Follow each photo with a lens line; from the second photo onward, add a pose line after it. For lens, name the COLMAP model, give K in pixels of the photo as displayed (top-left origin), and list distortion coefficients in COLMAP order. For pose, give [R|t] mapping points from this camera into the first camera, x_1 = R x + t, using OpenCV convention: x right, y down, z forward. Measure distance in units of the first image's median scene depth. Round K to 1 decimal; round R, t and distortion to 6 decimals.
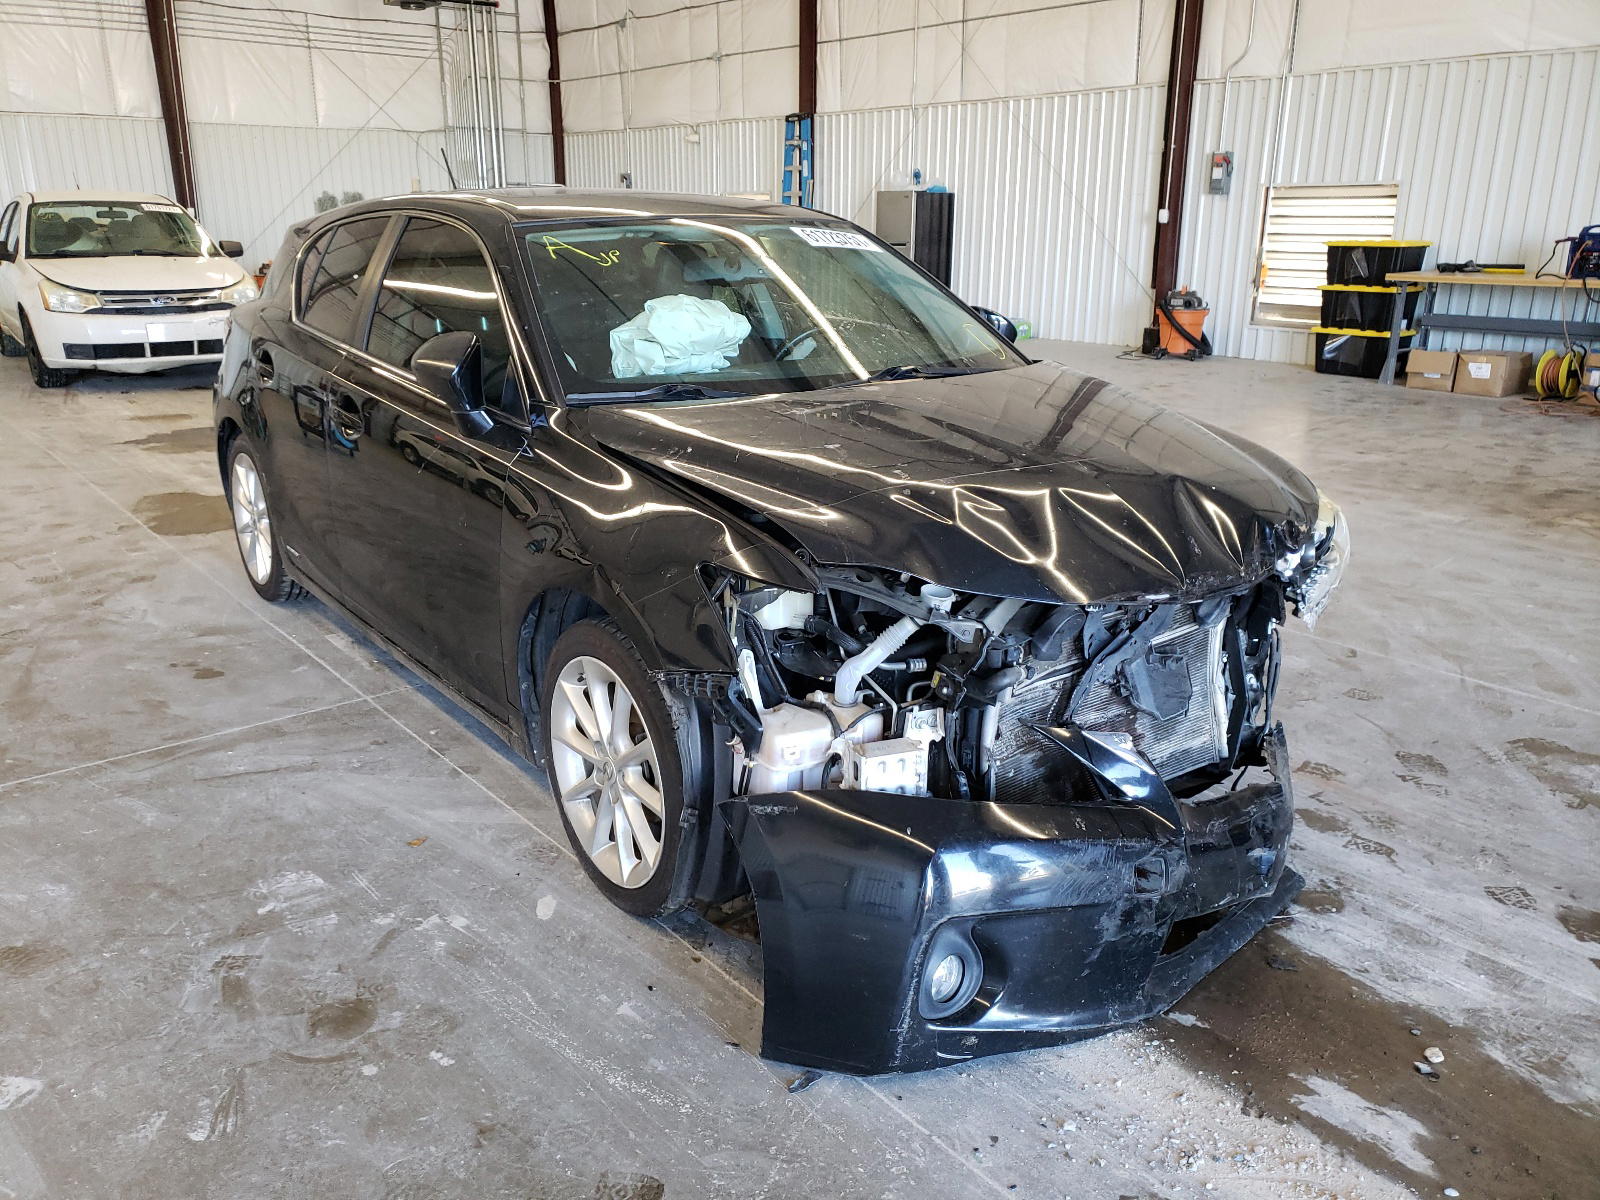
lens RADIAL K [[1221.5, 0, 800.0], [0, 1221.5, 600.0], [0, 0, 1]] dist [0.008729, 0.010379]
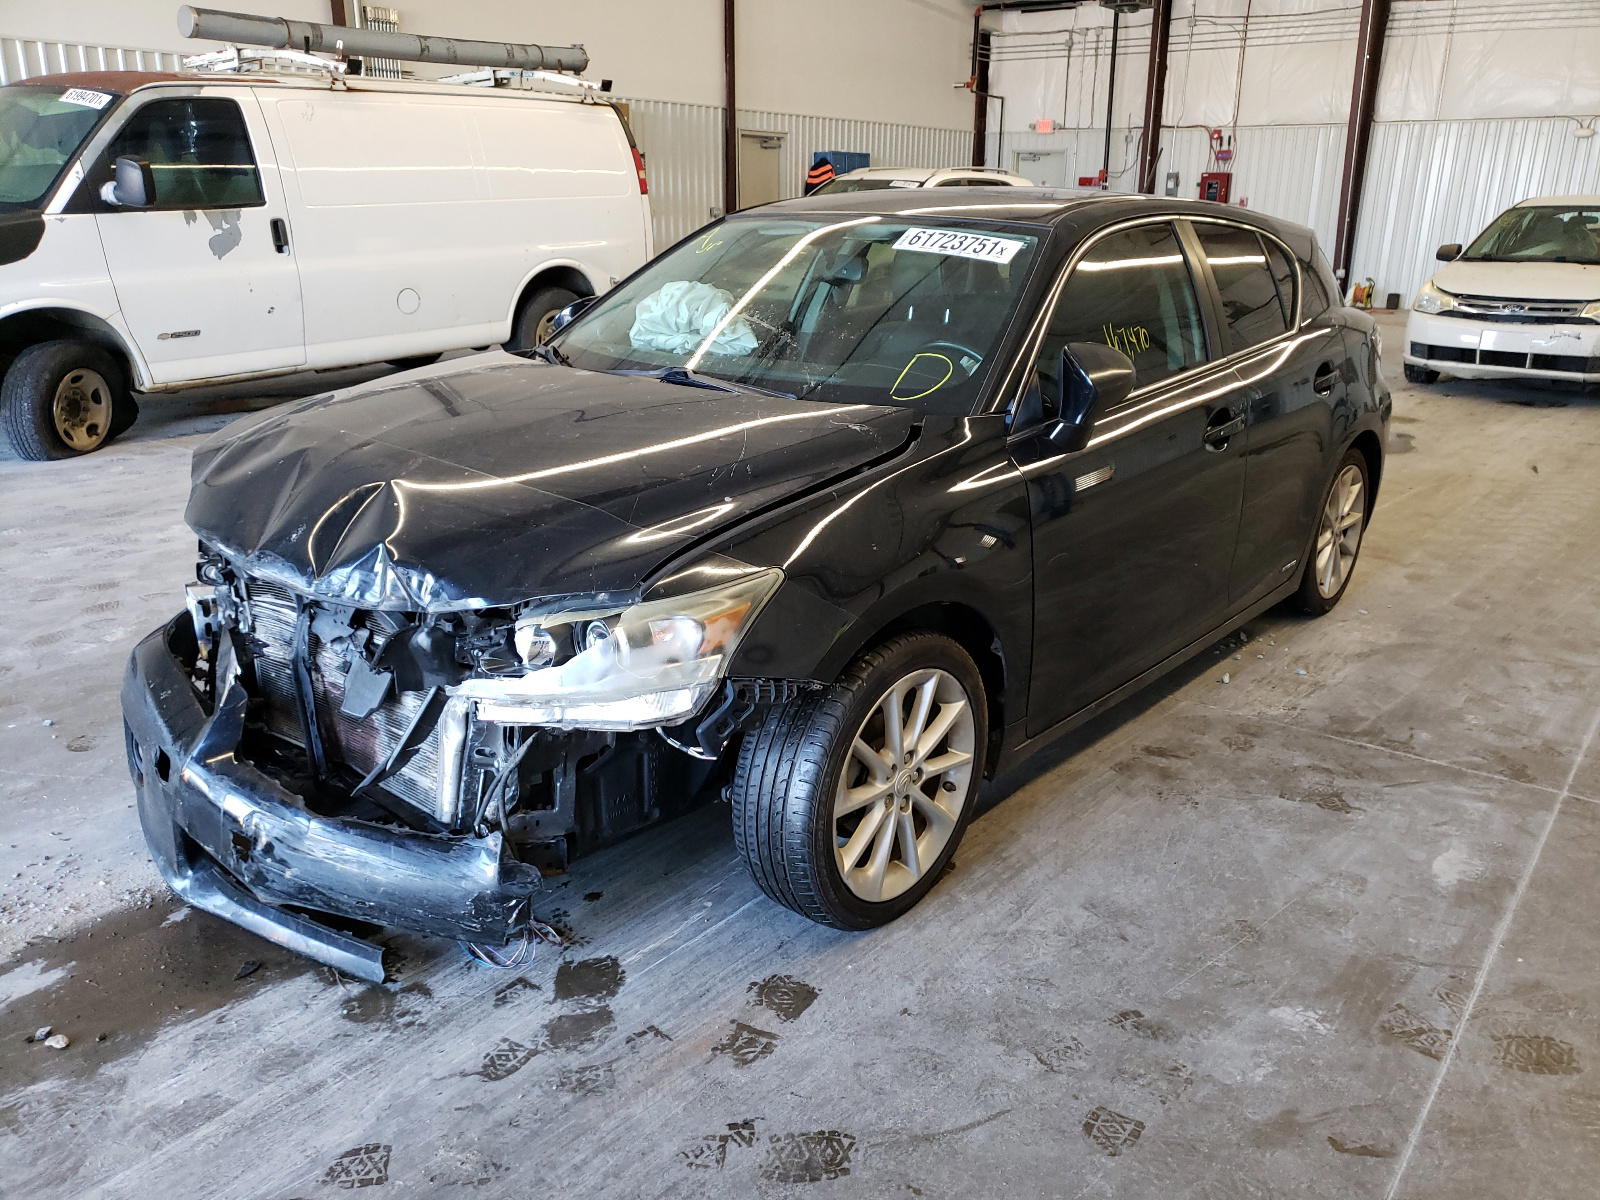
lens RADIAL K [[1264.0, 0, 838.3], [0, 1264.0, 602.6], [0, 0, 1]] dist [0.011490, 0.005288]
pose [[0.259958, 0.301749, -0.917262, 0.976145], [-0.315254, 0.924391, 0.214749, -0.242090], [0.912708, 0.233344, 0.335430, 0.740293]]
